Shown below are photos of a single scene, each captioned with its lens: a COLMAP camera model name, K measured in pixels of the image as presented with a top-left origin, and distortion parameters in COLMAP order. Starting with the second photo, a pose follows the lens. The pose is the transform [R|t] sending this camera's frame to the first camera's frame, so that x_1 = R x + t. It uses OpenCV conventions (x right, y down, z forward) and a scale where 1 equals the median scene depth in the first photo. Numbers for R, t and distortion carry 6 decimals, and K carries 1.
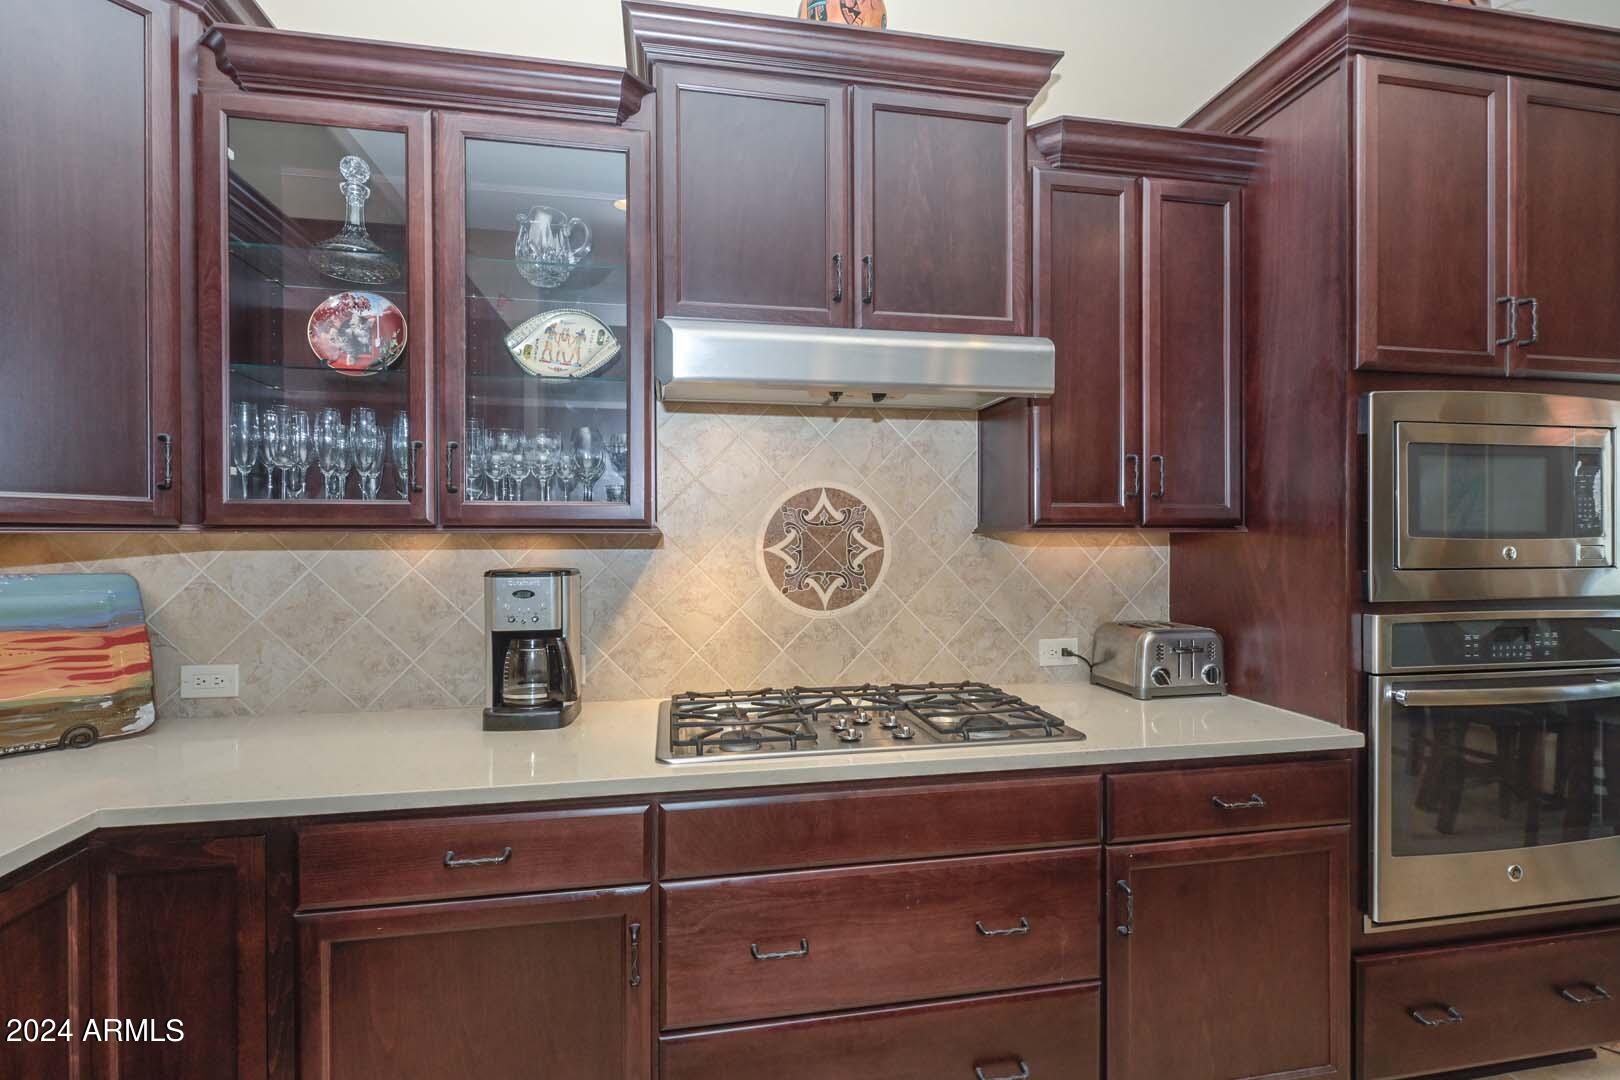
lens RADIAL K [[739.6, 0, 807.7], [0, 739.6, 545.2], [0, 0, 1]] dist [0.001208, 0.000066]
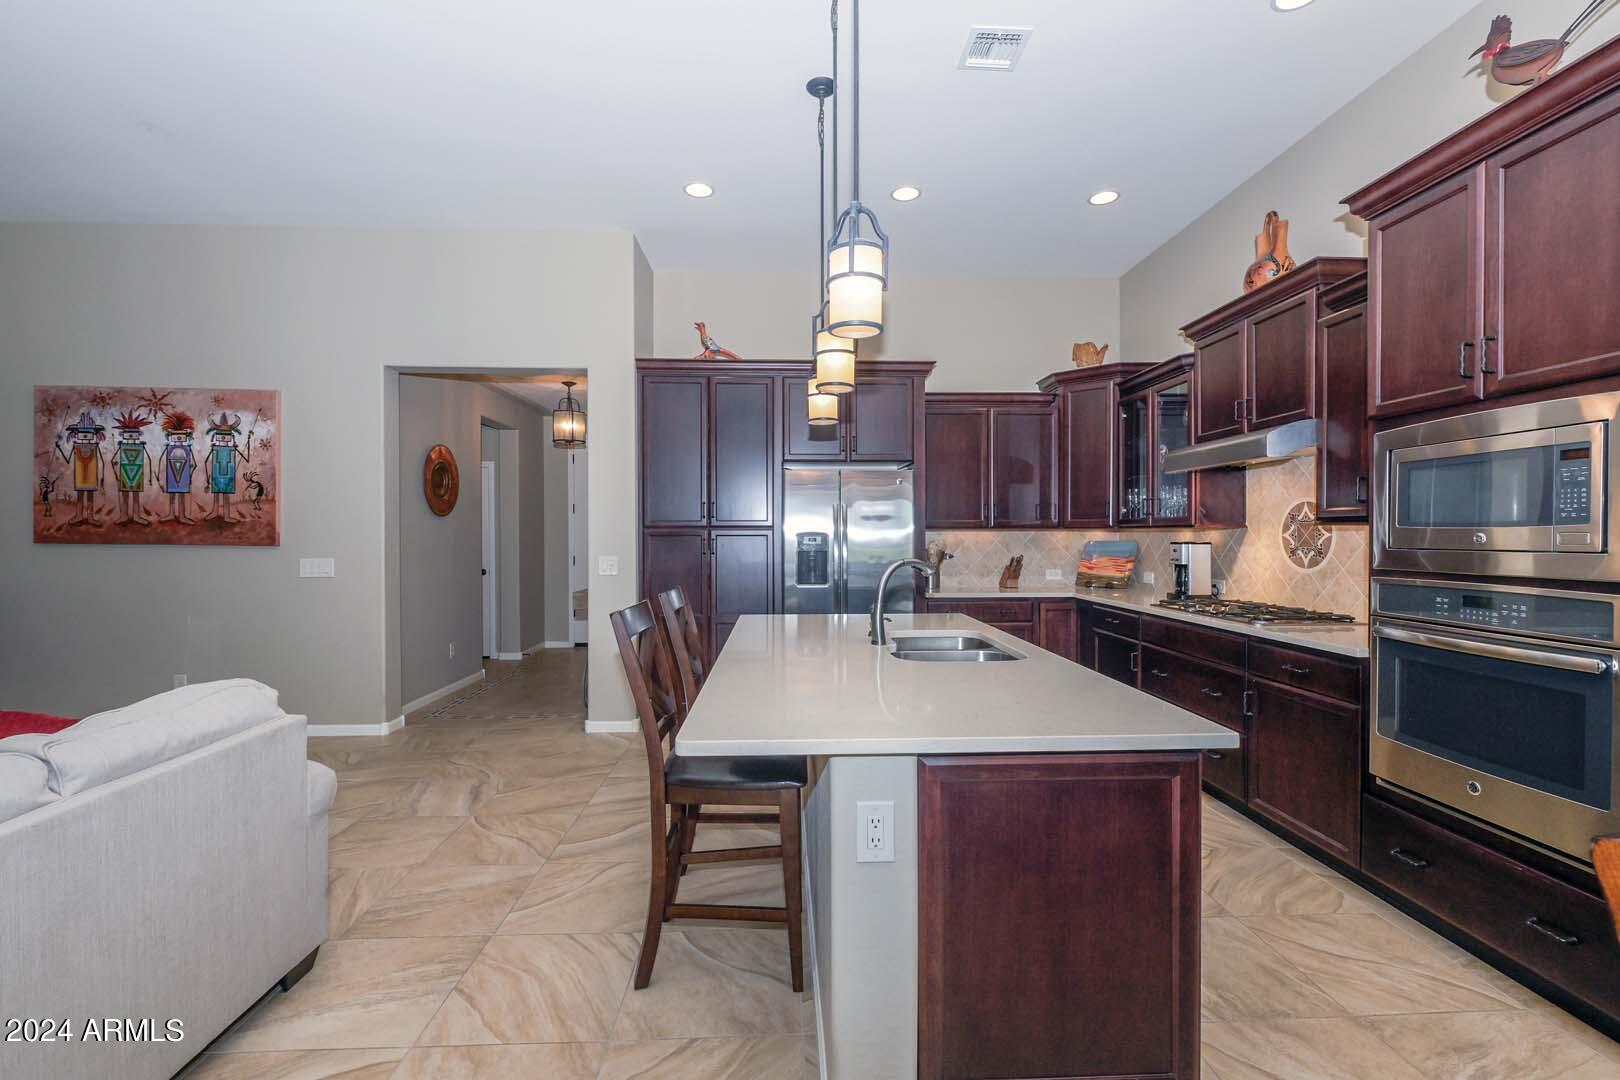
lens RADIAL K [[739.6, 0, 808.9], [0, 739.6, 539.5], [0, 0, 1]] dist [0.001208, 0.000066]
pose [[-0.130284, 0.009430, -0.991432, 2.034263], [-0.007604, 0.999916, 0.010510, 0.006444], [0.991448, 0.008908, -0.130201, 0.016949]]
